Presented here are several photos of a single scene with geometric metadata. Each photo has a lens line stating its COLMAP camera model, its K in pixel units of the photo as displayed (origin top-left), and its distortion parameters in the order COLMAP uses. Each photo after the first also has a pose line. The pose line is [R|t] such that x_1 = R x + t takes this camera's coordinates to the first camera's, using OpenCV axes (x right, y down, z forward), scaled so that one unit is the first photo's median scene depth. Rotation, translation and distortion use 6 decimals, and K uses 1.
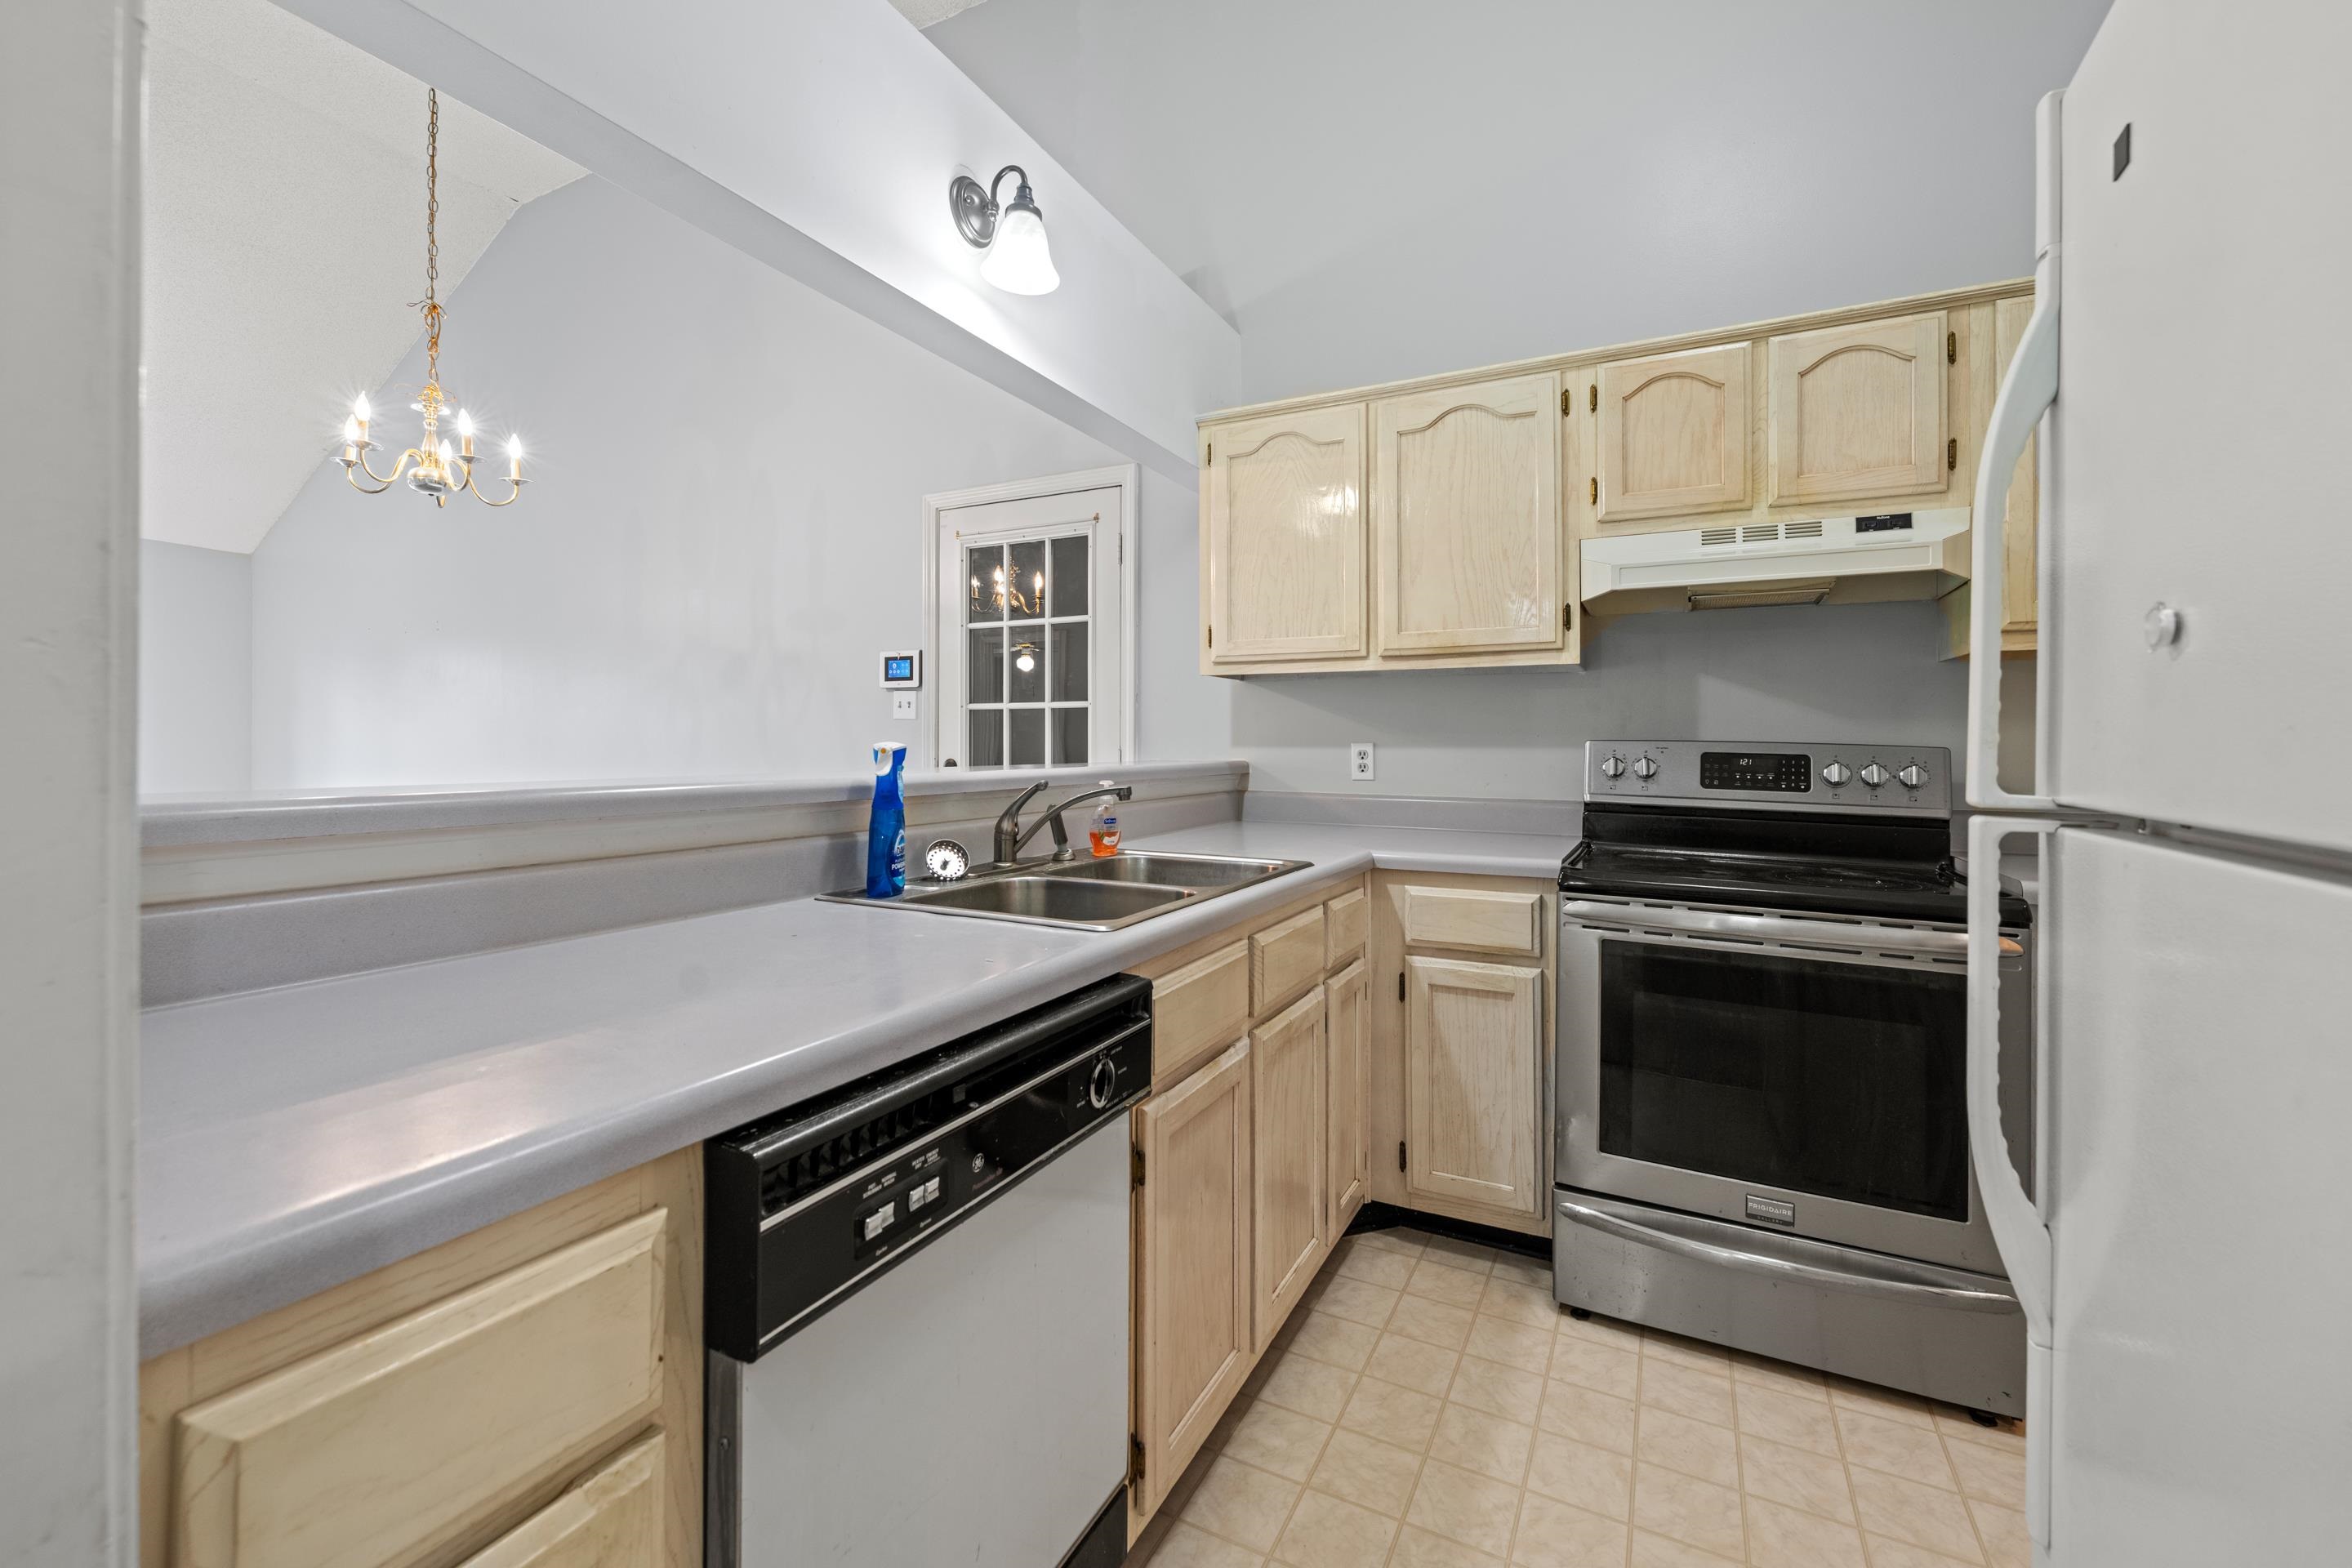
lens RADIAL K [[969.5, 0, 1171.6], [0, 969.5, 719.0], [0, 0, 1]] dist [-0.001344, -0.000078]
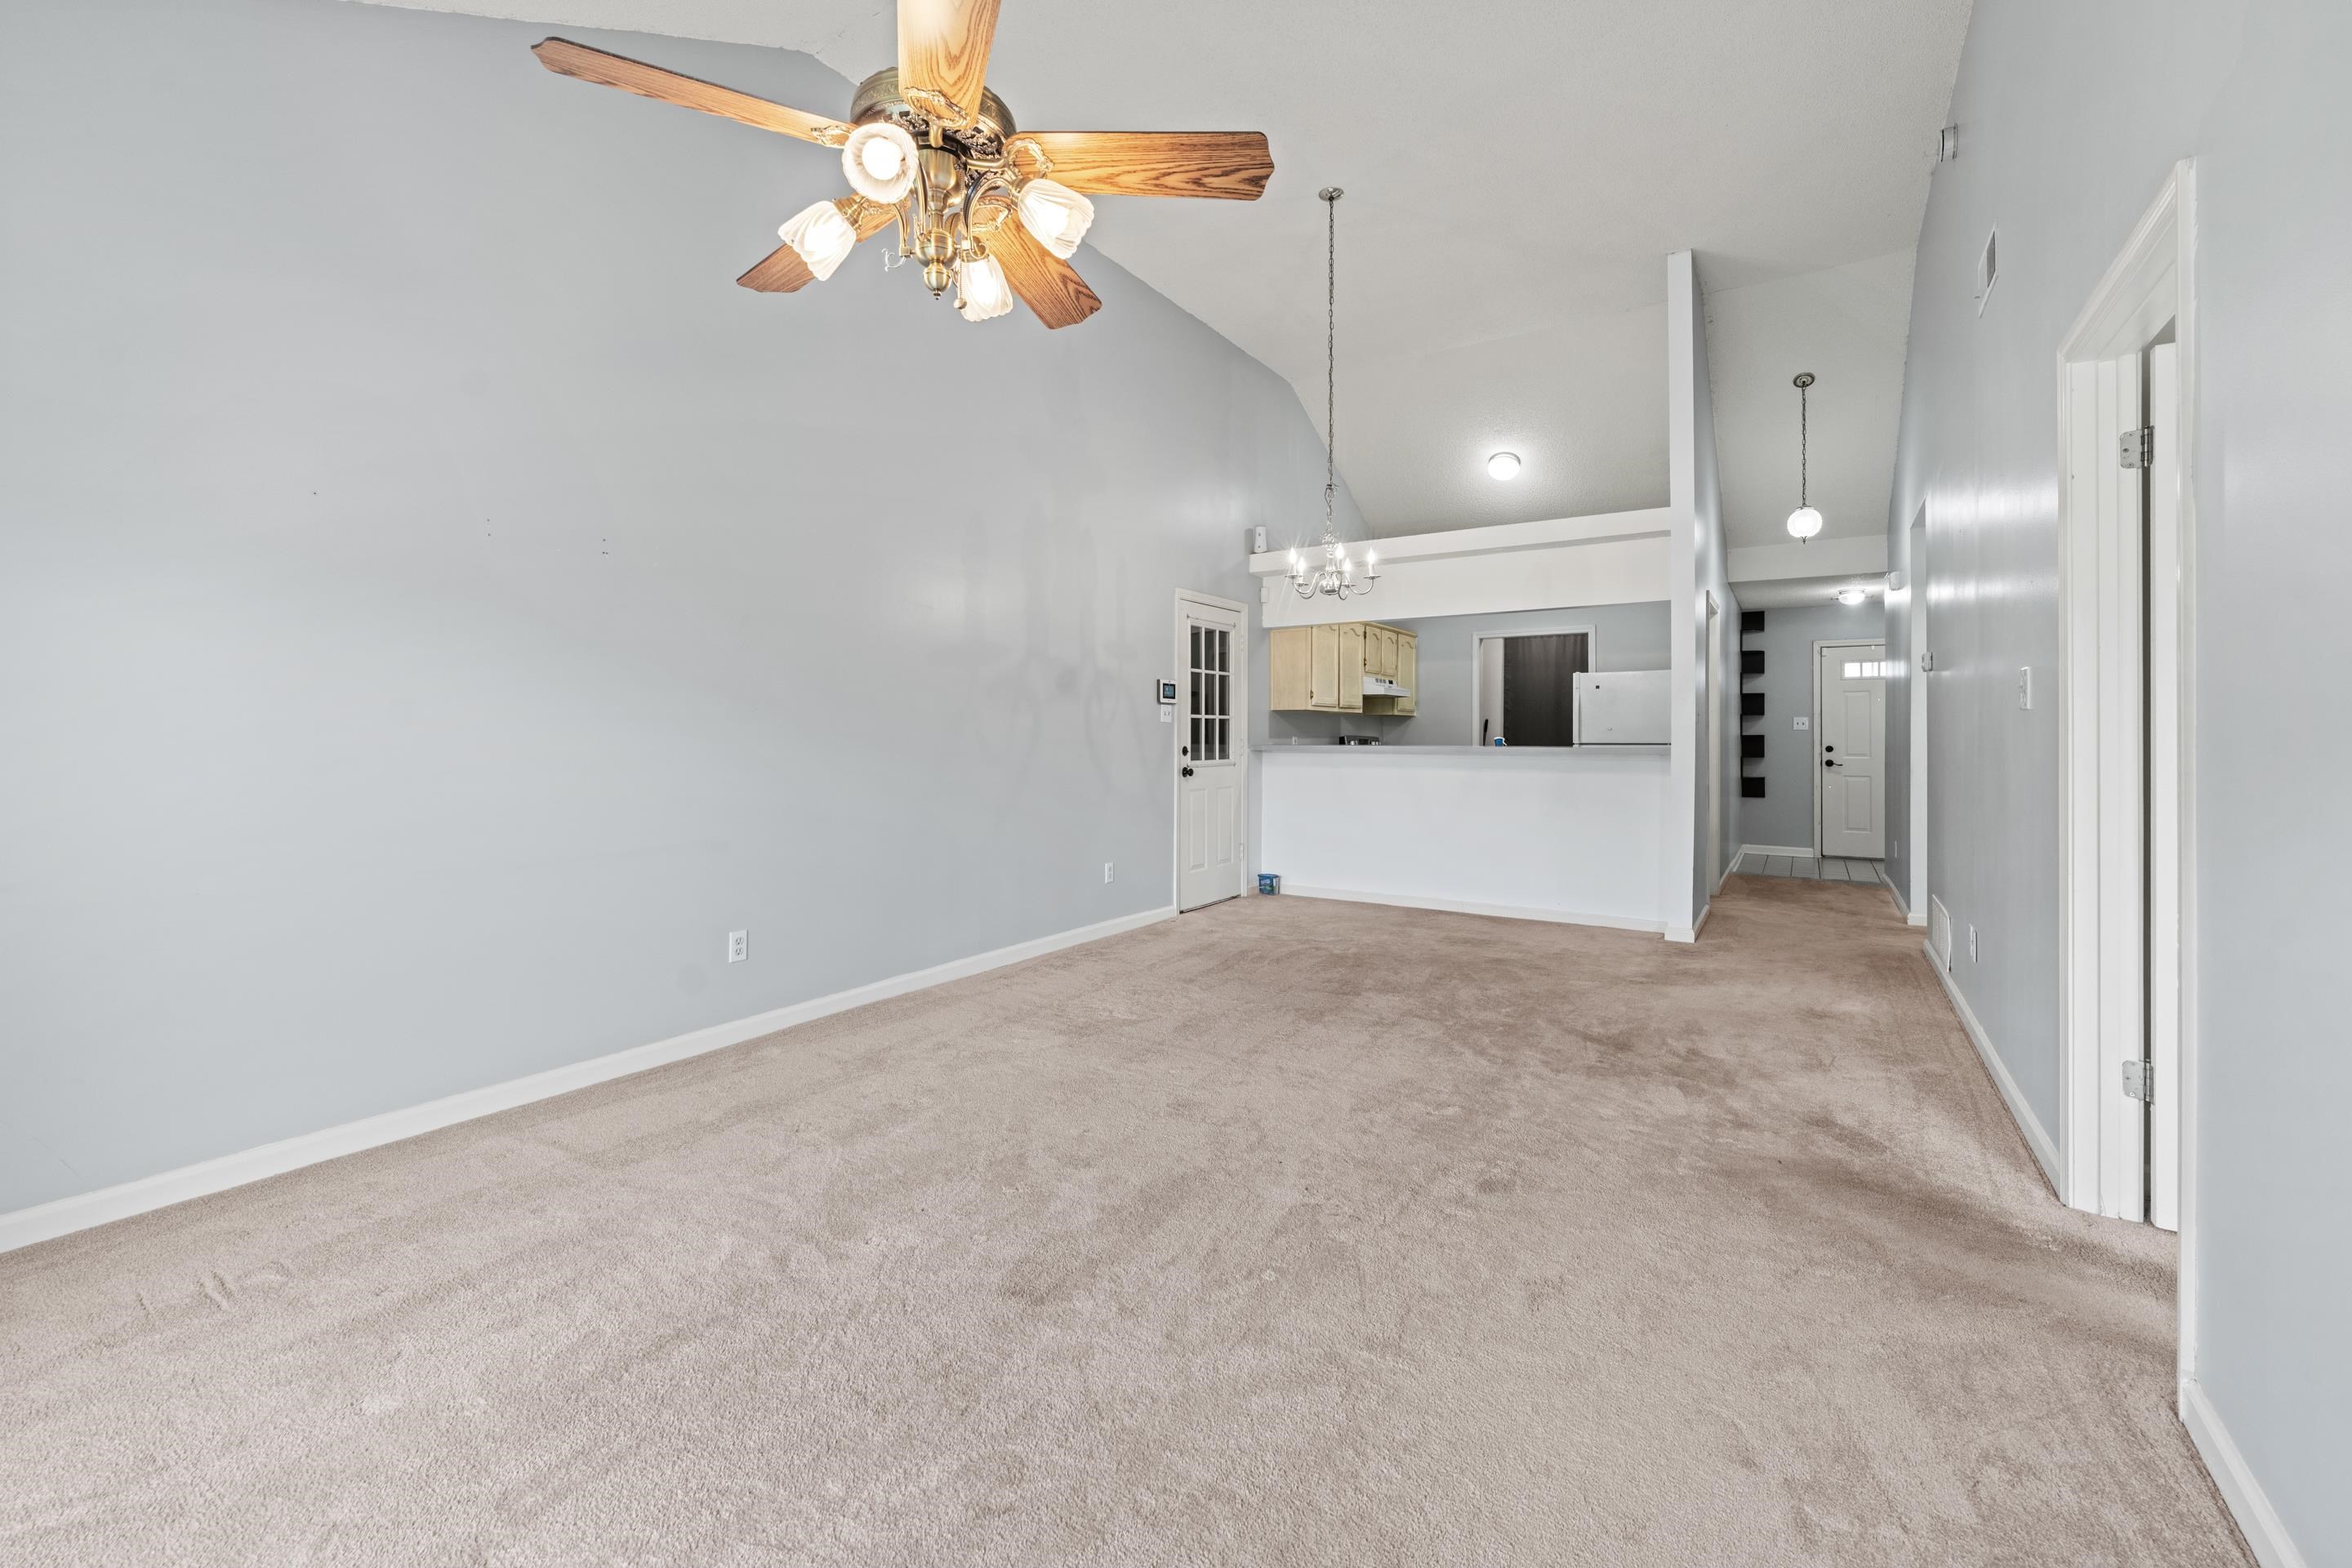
lens RADIAL K [[969.5, 0, 1171.6], [0, 969.5, 719.0], [0, 0, 1]] dist [-0.001344, -0.000078]
pose [[0.086964, 0.013445, 0.996121, -1.969709], [-0.027293, 0.999566, -0.011109, 0.013593], [-0.995838, -0.026221, 0.087293, 0.885742]]
